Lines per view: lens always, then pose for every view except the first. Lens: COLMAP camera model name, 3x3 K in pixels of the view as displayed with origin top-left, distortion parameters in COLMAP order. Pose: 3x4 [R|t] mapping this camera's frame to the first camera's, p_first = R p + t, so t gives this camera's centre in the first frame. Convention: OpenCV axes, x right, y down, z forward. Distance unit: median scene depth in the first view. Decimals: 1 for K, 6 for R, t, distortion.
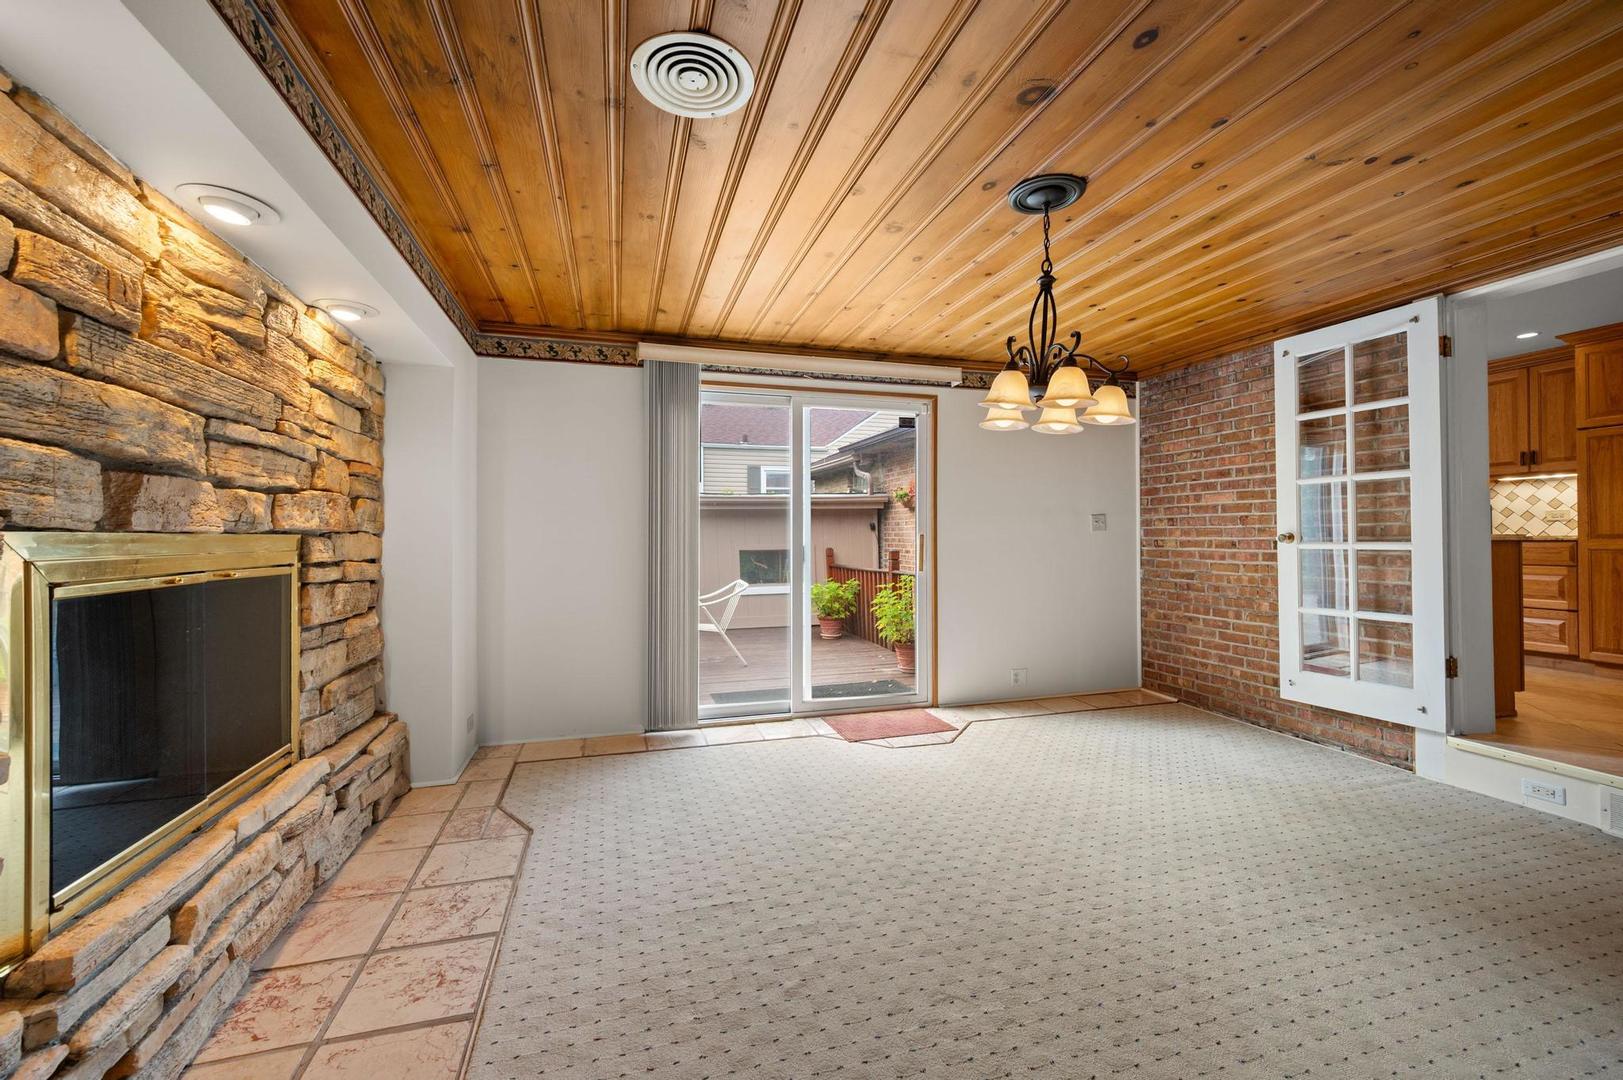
lens RADIAL K [[644.8, 0, 801.5], [0, 644.8, 532.6], [0, 0, 1]] dist [-0.000027, -0.000385]
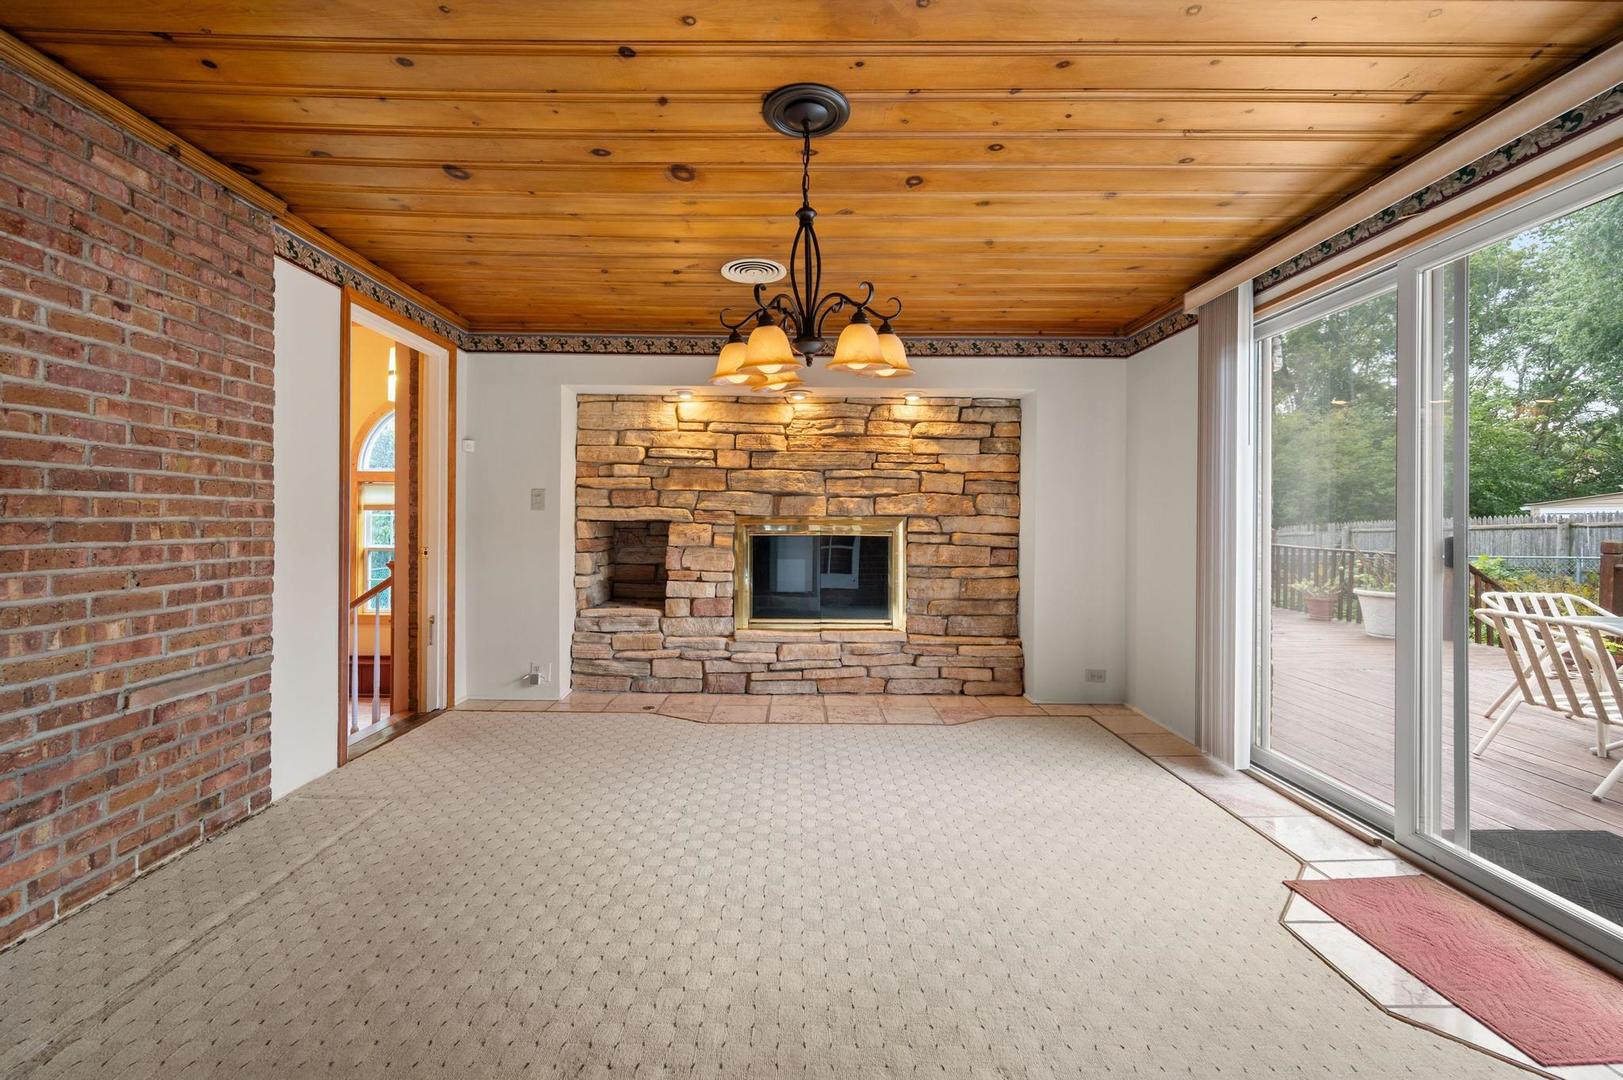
lens RADIAL K [[644.8, 0, 805.4], [0, 644.8, 525.4], [0, 0, 1]] dist [-0.000027, -0.000385]
pose [[-0.256654, 0.009392, -0.966458, 0.721530], [0.000811, 0.999955, 0.009502, 0.005663], [0.966503, 0.001655, -0.256650, 0.735529]]
